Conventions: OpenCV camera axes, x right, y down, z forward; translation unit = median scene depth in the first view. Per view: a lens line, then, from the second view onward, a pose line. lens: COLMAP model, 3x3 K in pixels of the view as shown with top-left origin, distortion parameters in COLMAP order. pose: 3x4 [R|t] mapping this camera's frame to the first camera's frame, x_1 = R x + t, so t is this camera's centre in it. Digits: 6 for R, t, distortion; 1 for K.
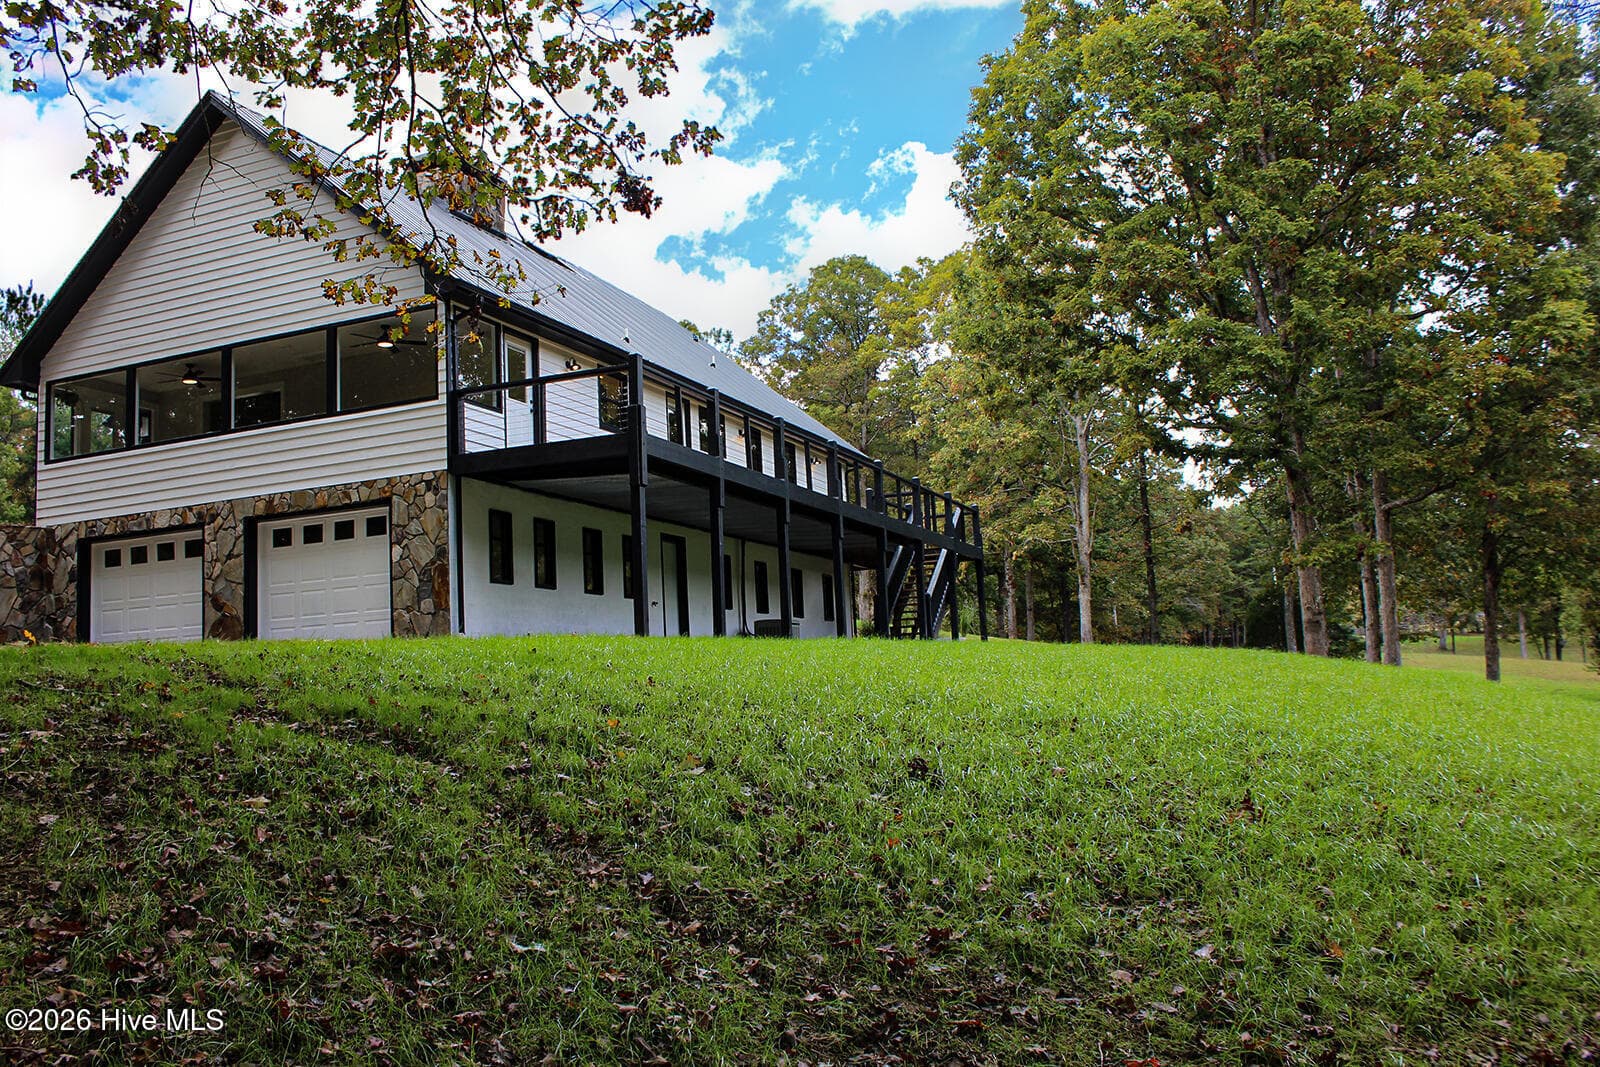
lens RADIAL K [[1406.6, 0, 800.0], [0, 1406.6, 533.5], [0, 0, 1]] dist [-0.147302, 0.138219]
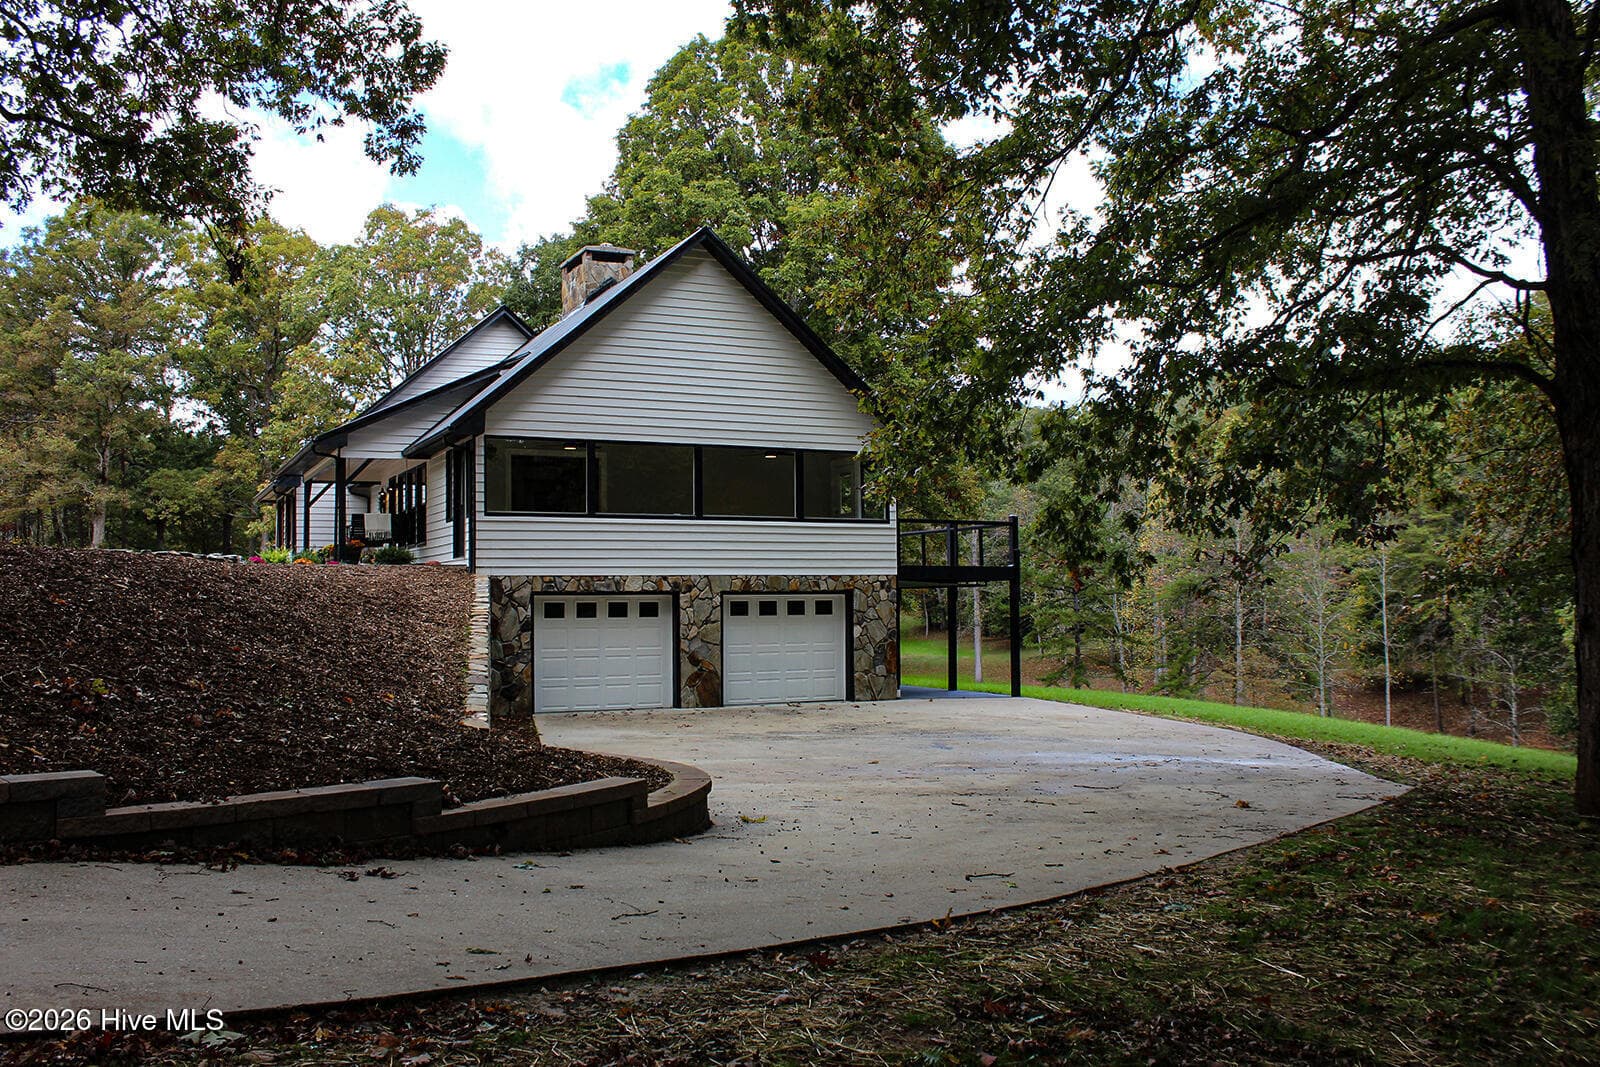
lens RADIAL K [[1406.6, 0, 800.0], [0, 1406.6, 533.5], [0, 0, 1]] dist [-0.147302, 0.138219]
pose [[0.657802, 0.079569, 0.748976, -1.305924], [-0.116734, 0.993159, -0.002987, -0.067575], [-0.744090, -0.085466, 0.662590, 0.115724]]
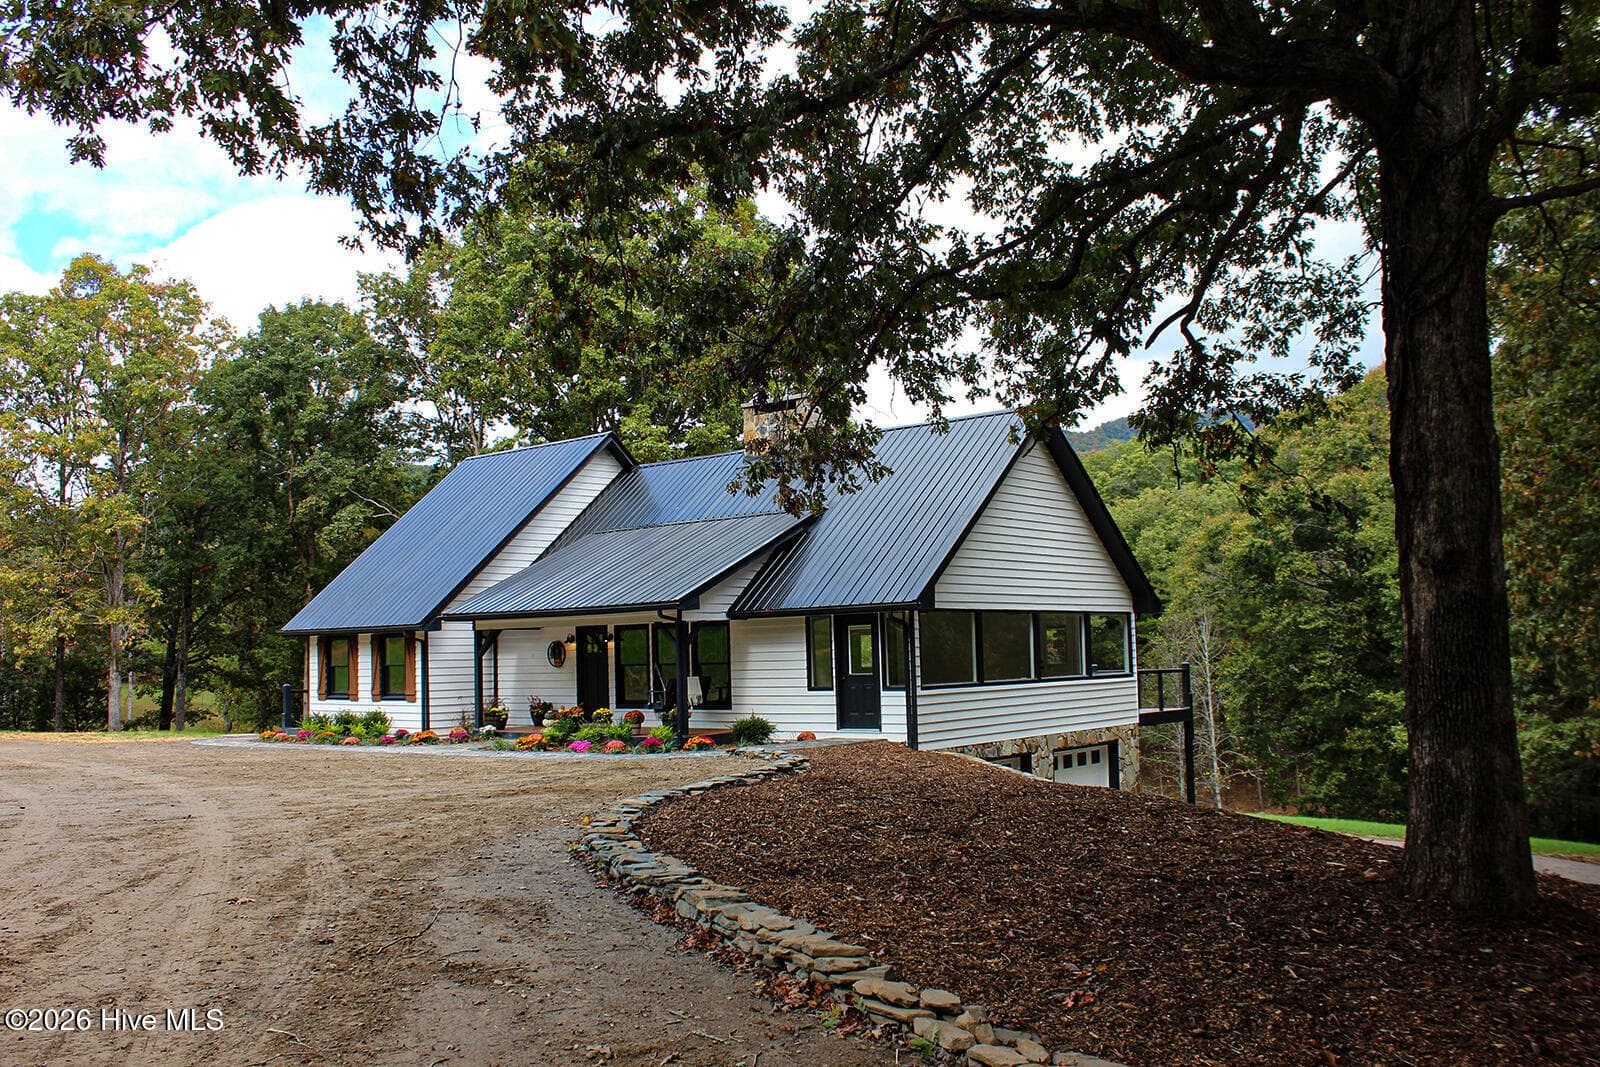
lens RADIAL K [[1406.6, 0, 800.0], [0, 1406.6, 533.5], [0, 0, 1]] dist [-0.147302, 0.138219]
pose [[0.294245, 0.124260, 0.947618, -1.749028], [-0.108510, 0.989444, -0.096051, -0.060932], [-0.949550, -0.074564, 0.304623, 0.840515]]
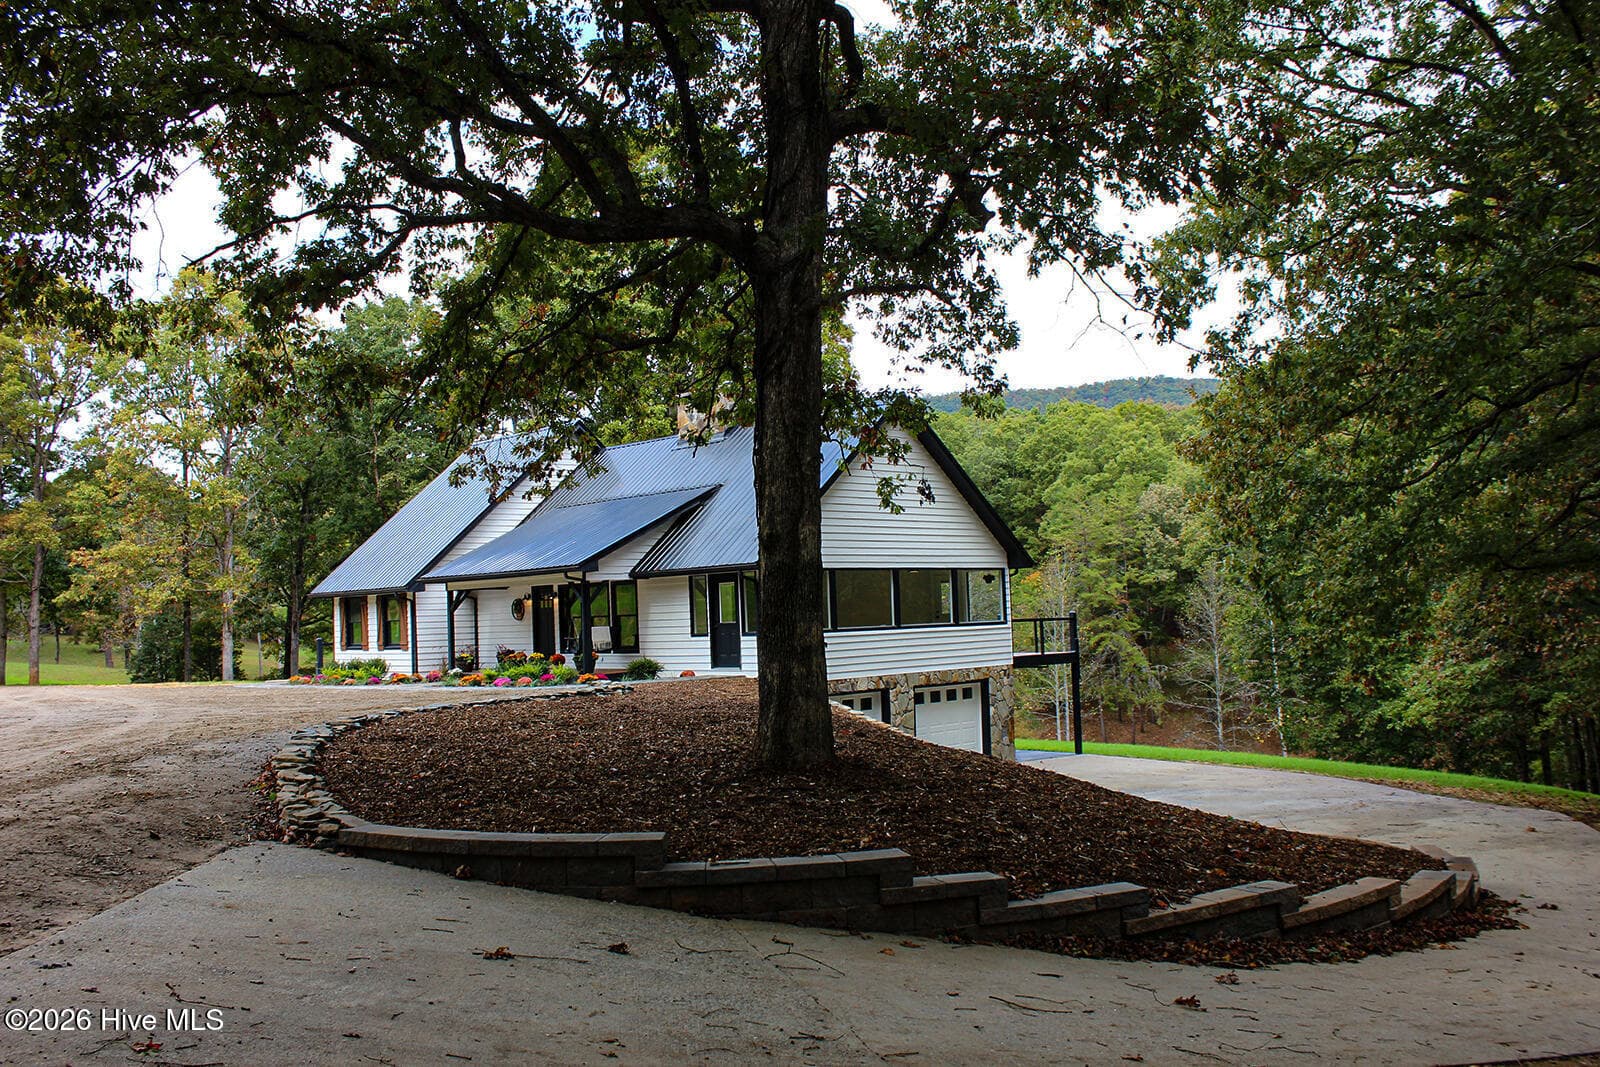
lens RADIAL K [[1406.6, 0, 800.0], [0, 1406.6, 533.5], [0, 0, 1]] dist [-0.147302, 0.138219]
pose [[0.394057, 0.088888, 0.914778, -1.898691], [-0.098110, 0.993693, -0.054294, -0.083105], [-0.913835, -0.068354, 0.400293, 0.501596]]
